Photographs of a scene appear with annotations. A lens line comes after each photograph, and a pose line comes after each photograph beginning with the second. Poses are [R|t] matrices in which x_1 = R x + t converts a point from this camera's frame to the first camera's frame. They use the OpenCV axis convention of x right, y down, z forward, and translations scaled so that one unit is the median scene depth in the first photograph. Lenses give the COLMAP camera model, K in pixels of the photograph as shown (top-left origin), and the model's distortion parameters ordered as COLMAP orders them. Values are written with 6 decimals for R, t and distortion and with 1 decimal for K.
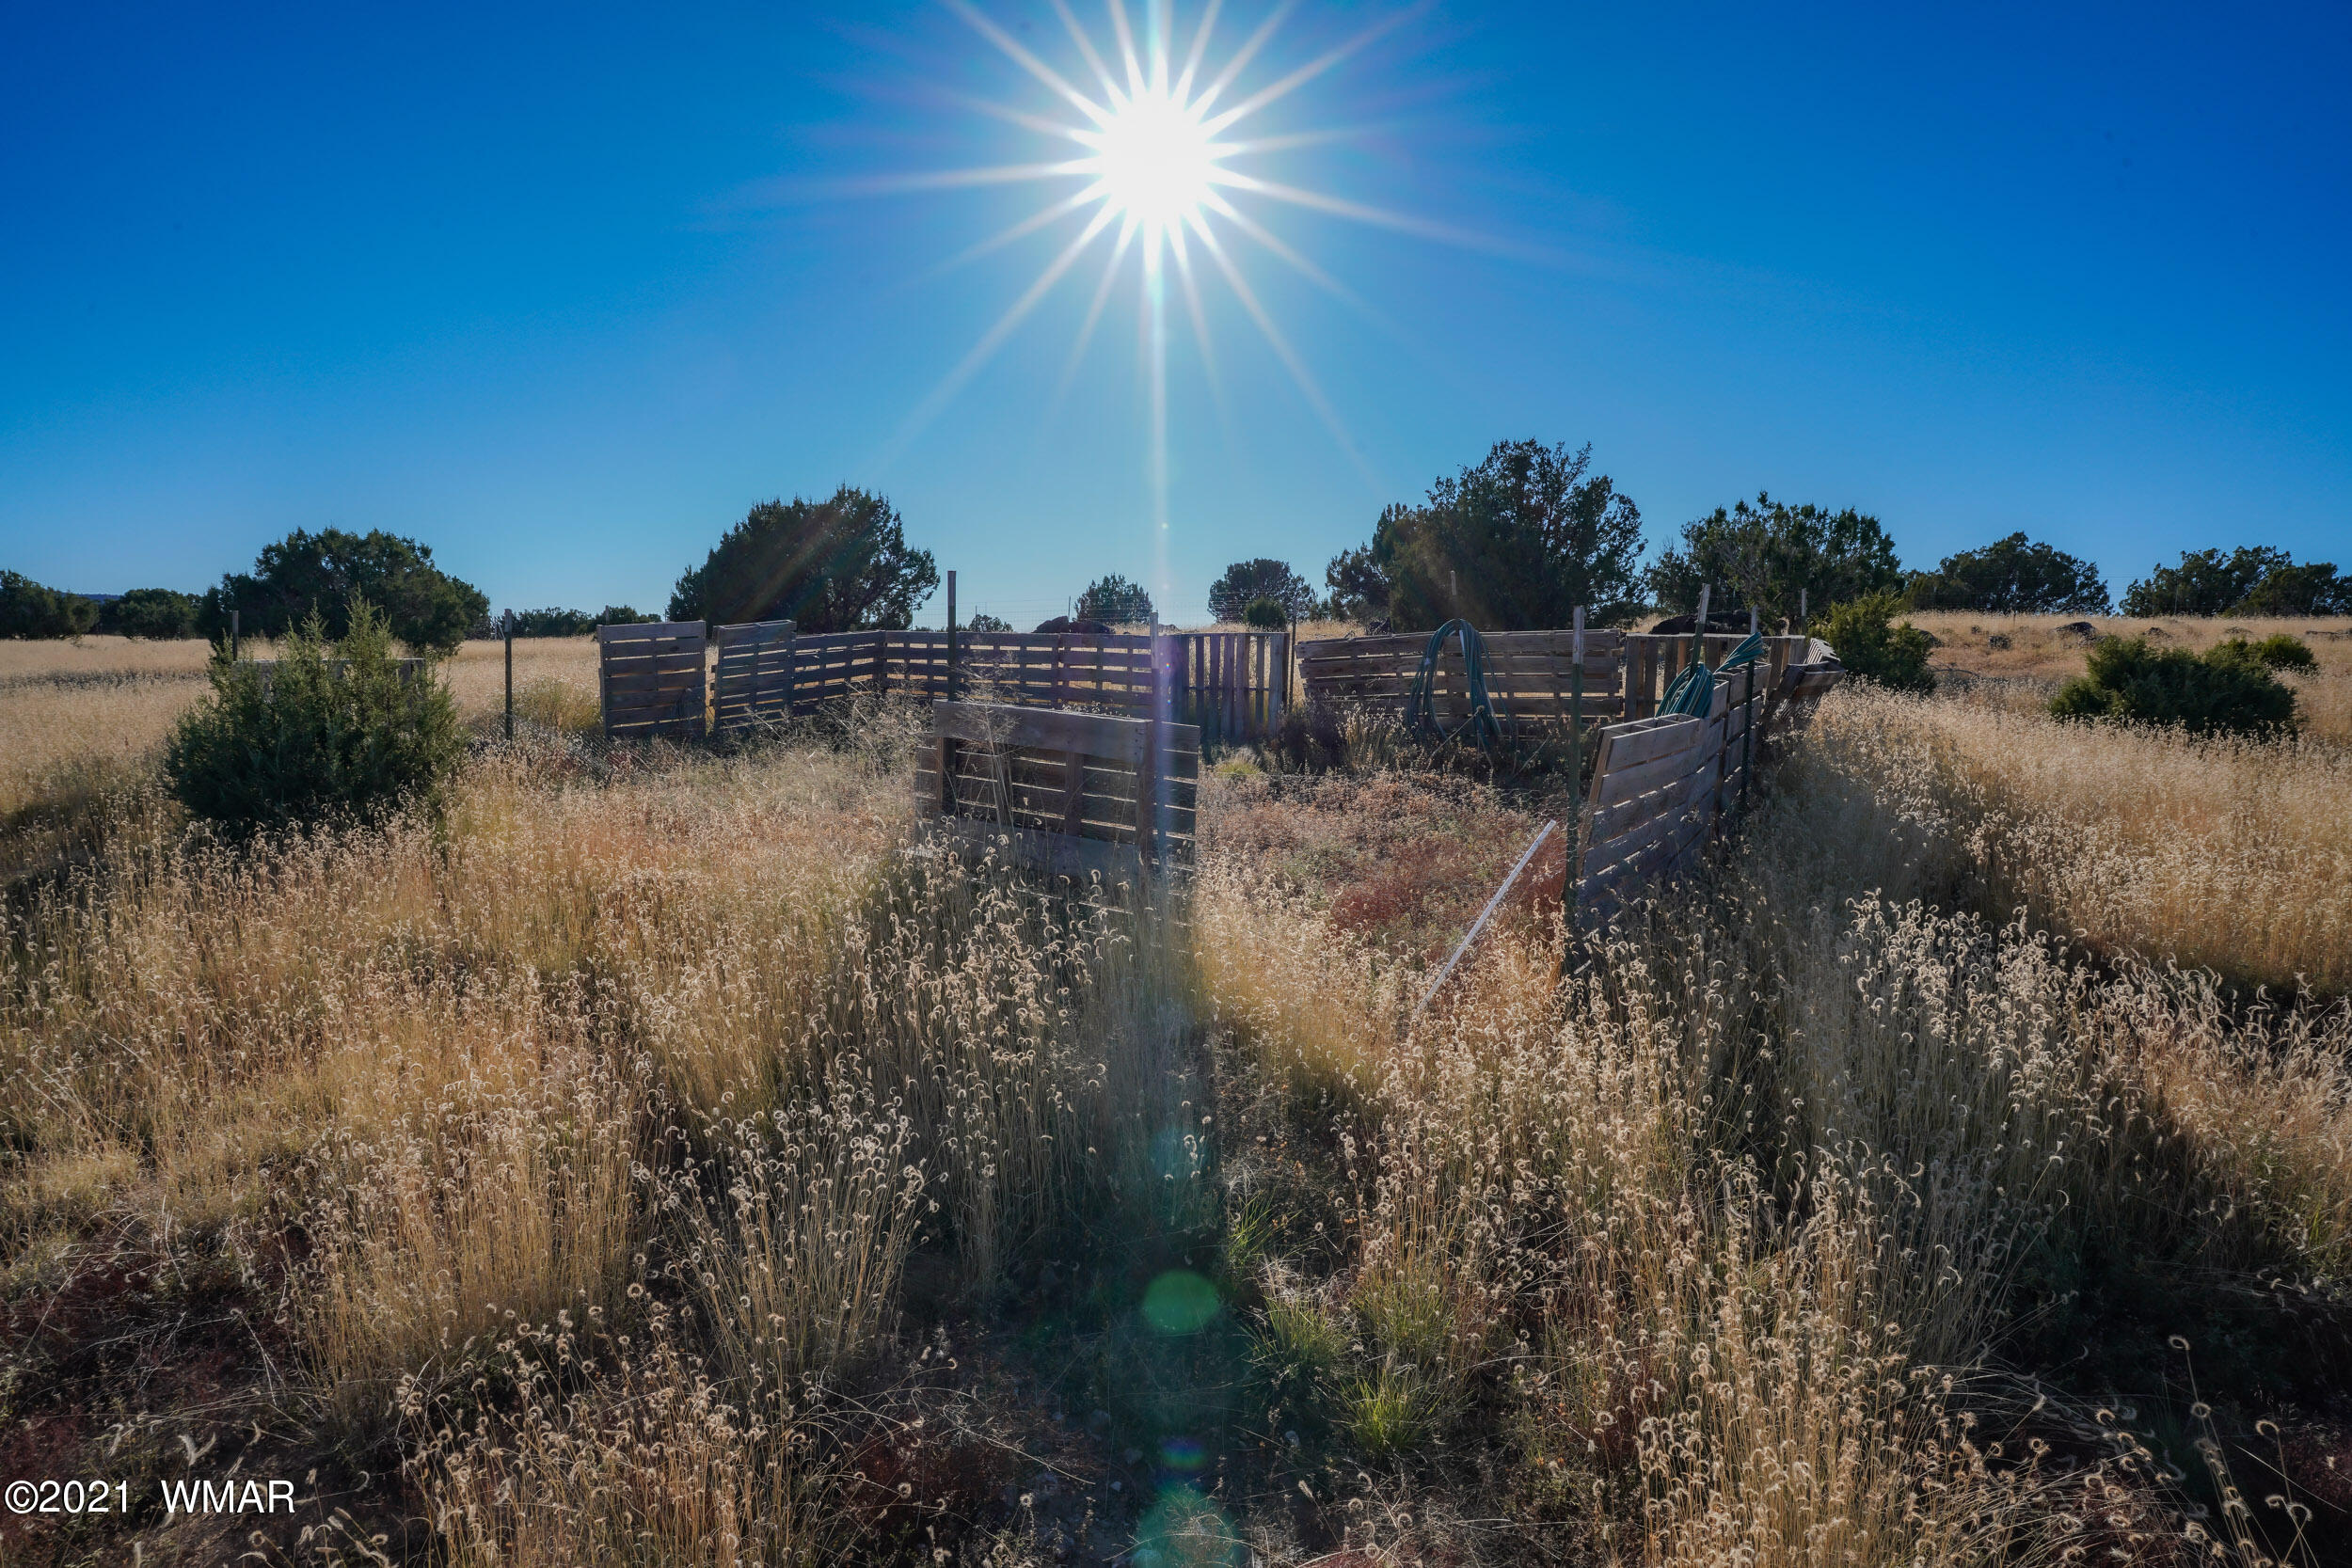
lens RADIAL K [[1308.4, 0, 1176.0], [0, 1308.4, 784.0], [0, 0, 1]] dist [-0.038950, -0.000131]
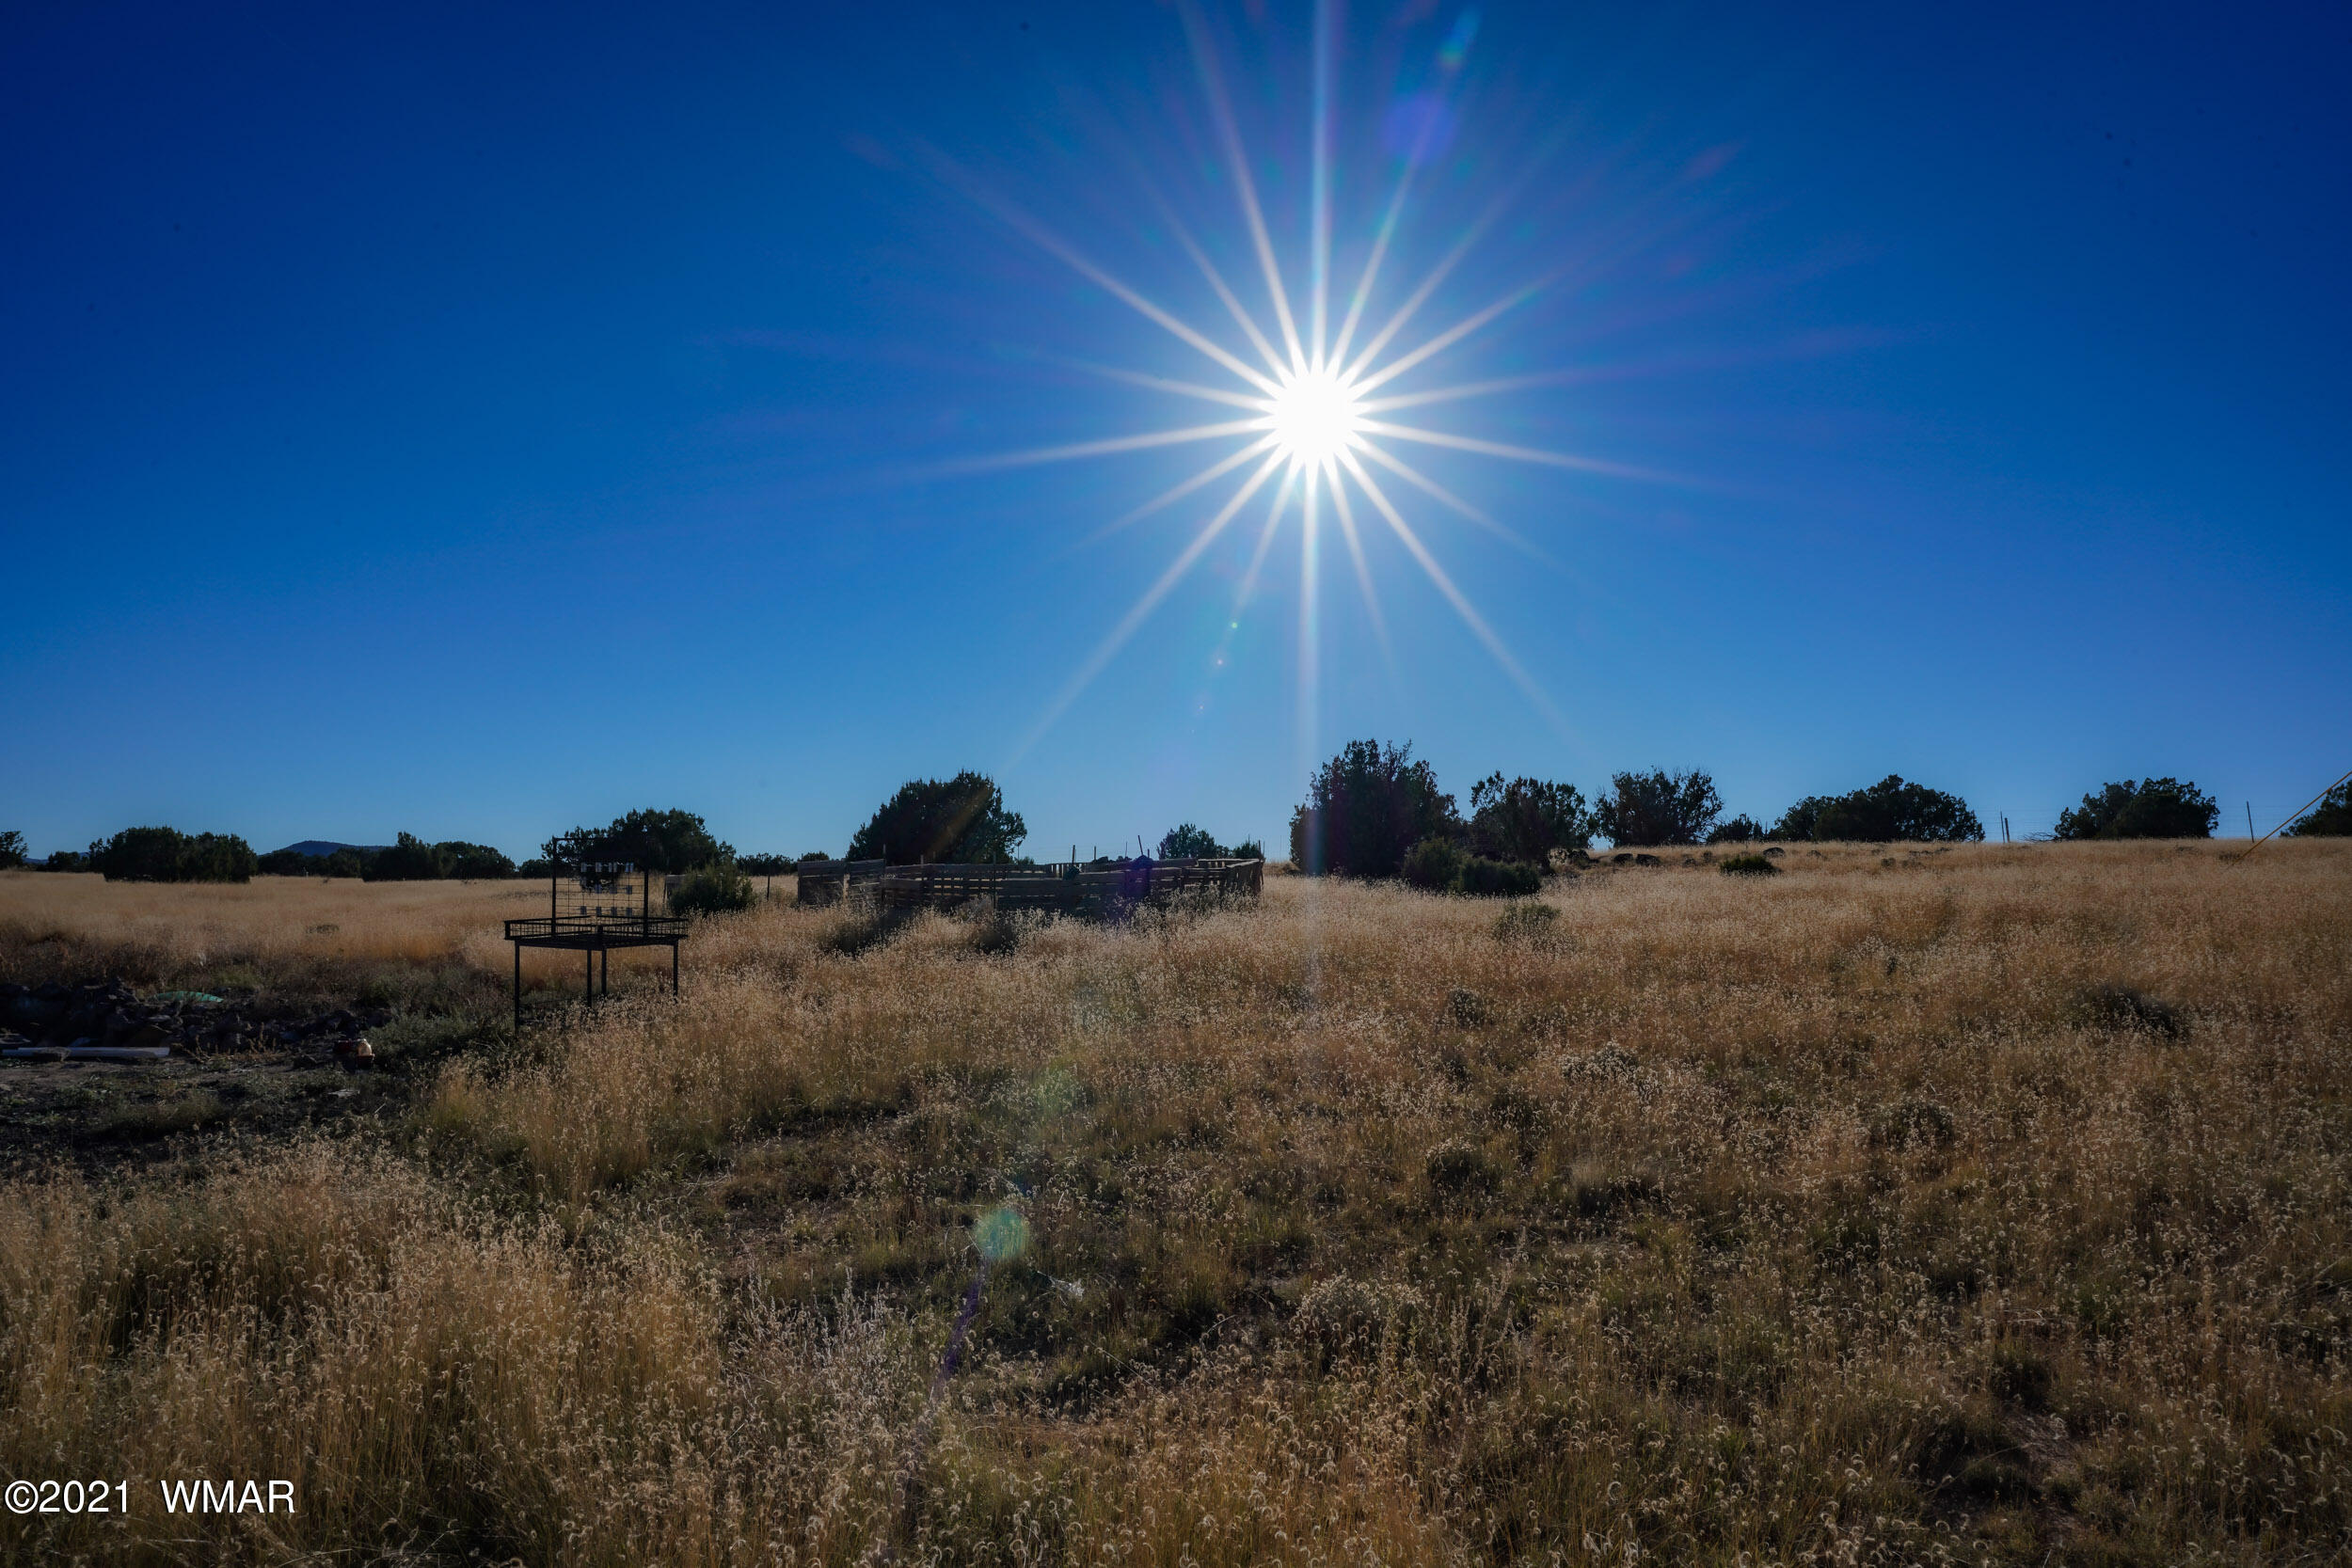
lens RADIAL K [[1428.8, 0, 1176.0], [0, 1428.8, 784.0], [0, 0, 1]] dist [-0.001140, -0.000734]
pose [[0.988865, -0.022027, -0.147176, 0.207228], [-0.004586, 0.984005, -0.178083, 0.068574], [0.148745, 0.176775, 0.972947, -0.501084]]
